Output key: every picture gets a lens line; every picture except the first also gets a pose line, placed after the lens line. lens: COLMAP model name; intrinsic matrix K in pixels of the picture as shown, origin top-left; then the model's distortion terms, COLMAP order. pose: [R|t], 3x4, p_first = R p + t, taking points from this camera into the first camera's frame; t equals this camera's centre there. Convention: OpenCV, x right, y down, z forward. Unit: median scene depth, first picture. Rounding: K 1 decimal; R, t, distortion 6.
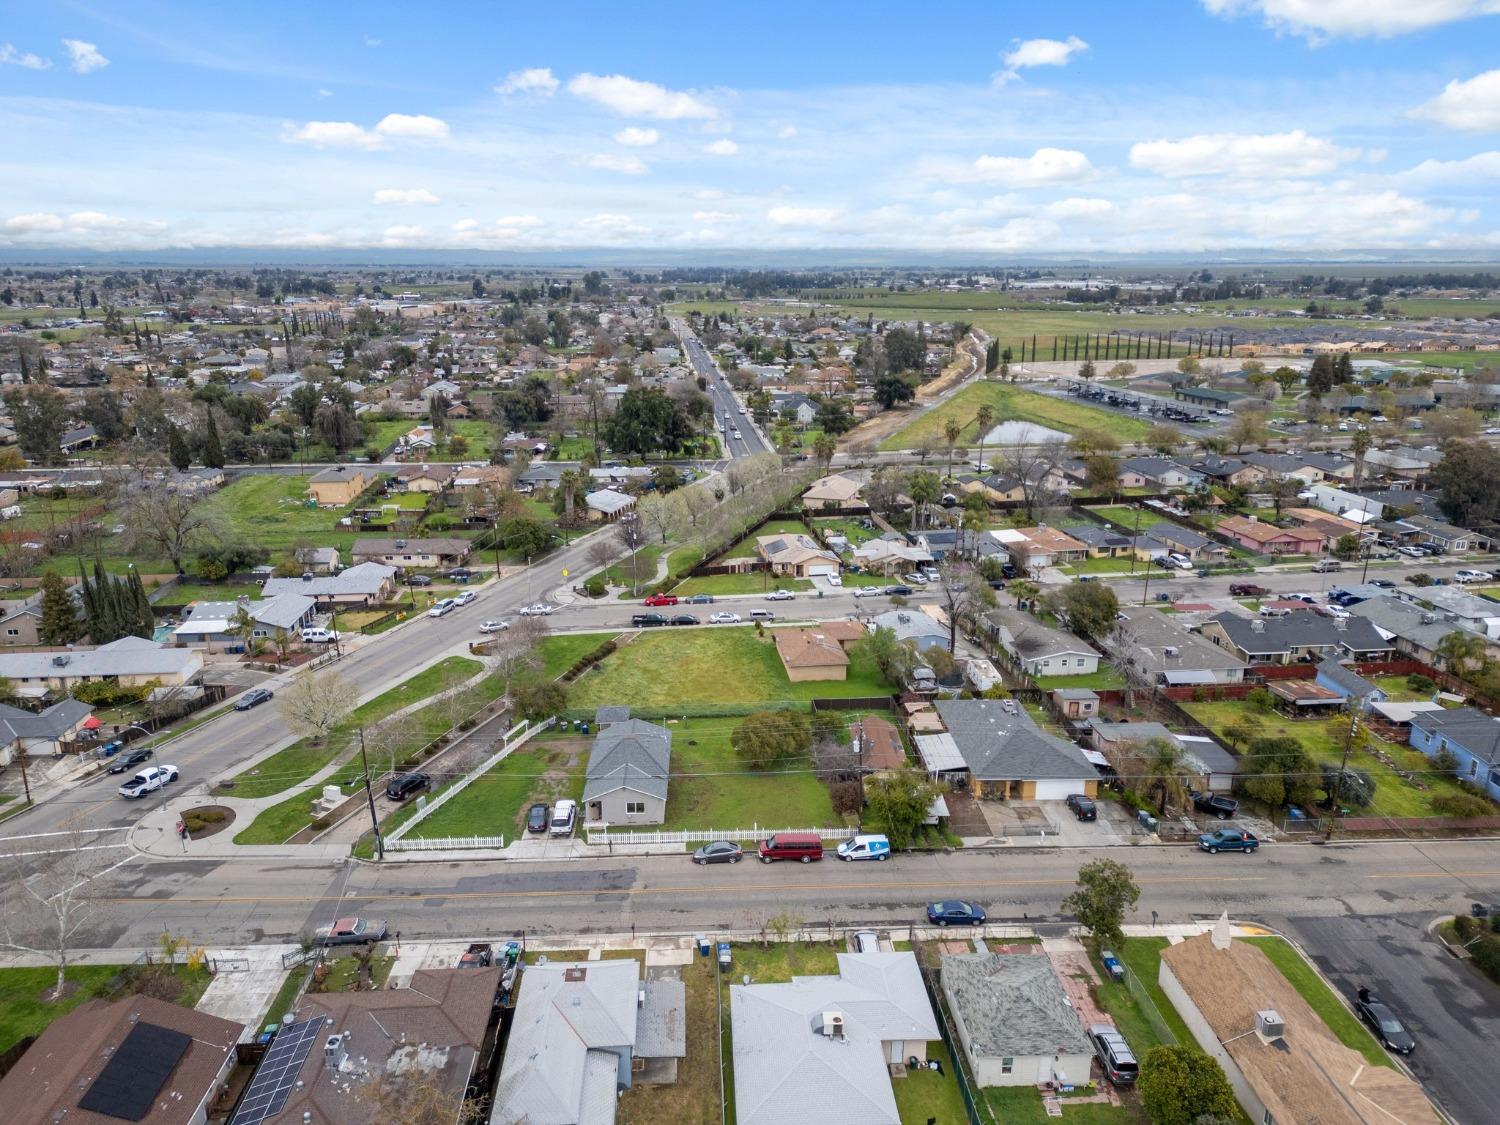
lens RADIAL K [[1040.7, 0, 742.6], [0, 1040.7, 567.9], [0, 0, 1]] dist [0.097903, -0.113056]
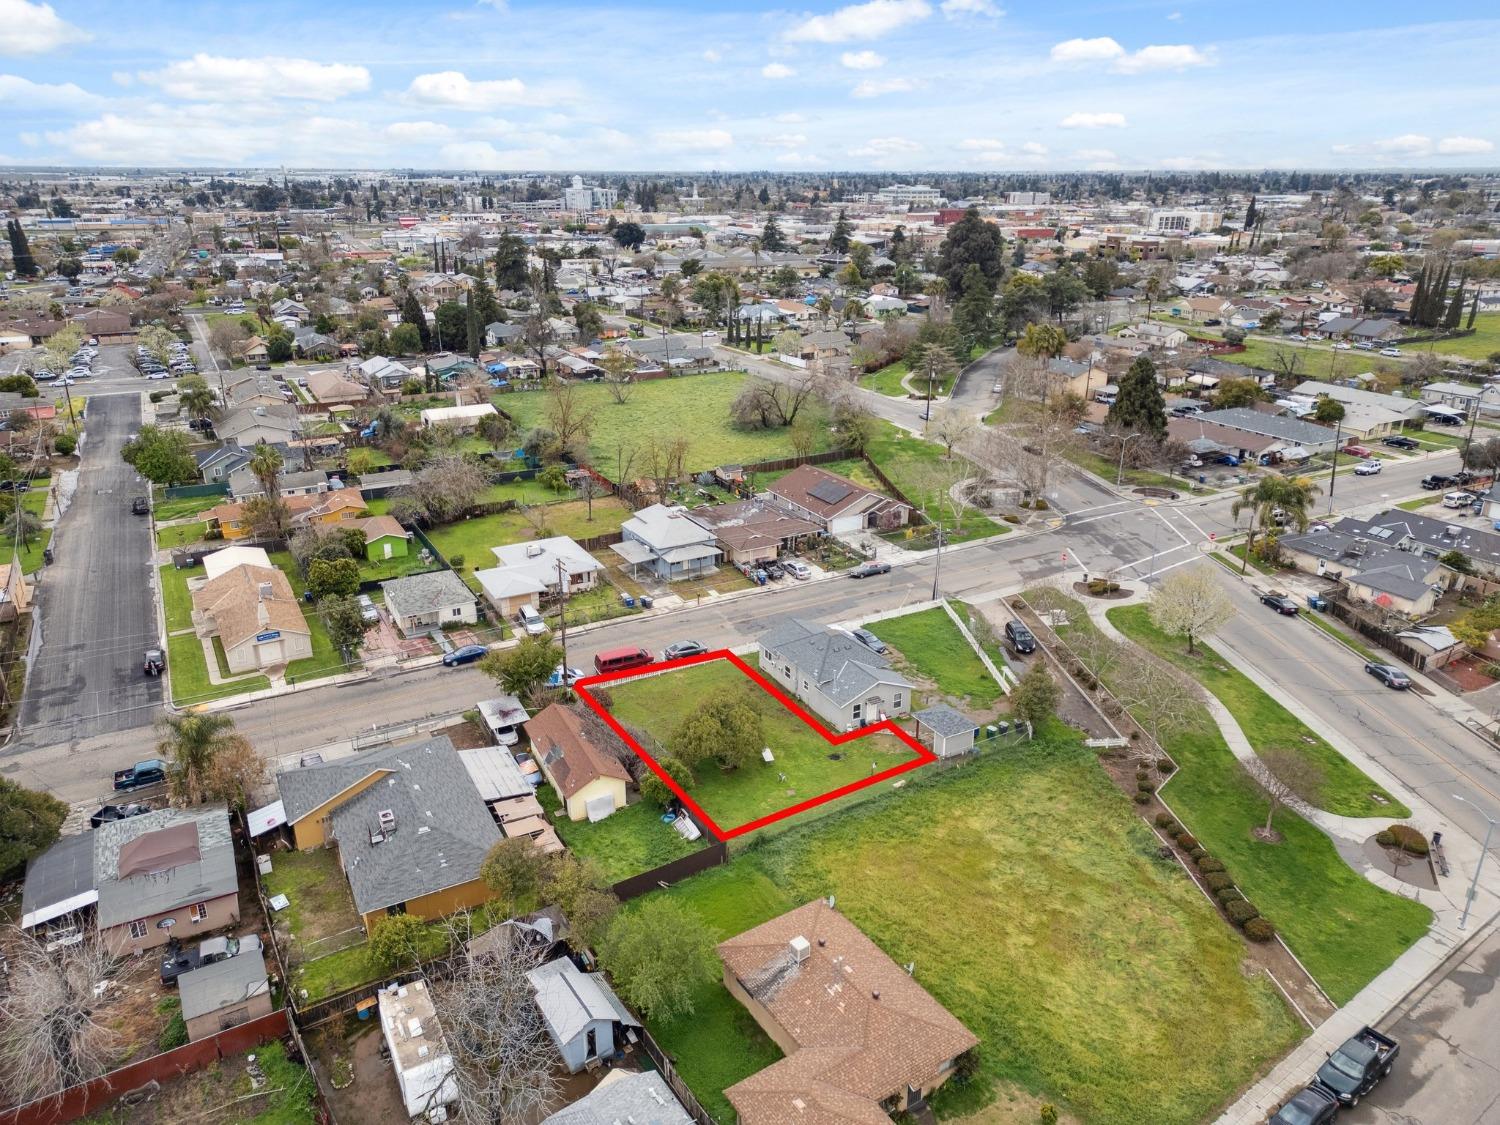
lens RADIAL K [[1045.4, 0, 750.0], [0, 1045.4, 562.5], [0, 0, 1]] dist [0.077267, -0.000621]
pose [[-0.894760, 0.155838, -0.418473, 0.223729], [-0.126050, 0.810876, 0.571482, -0.273522], [0.428388, 0.564088, -0.705895, 1.077517]]
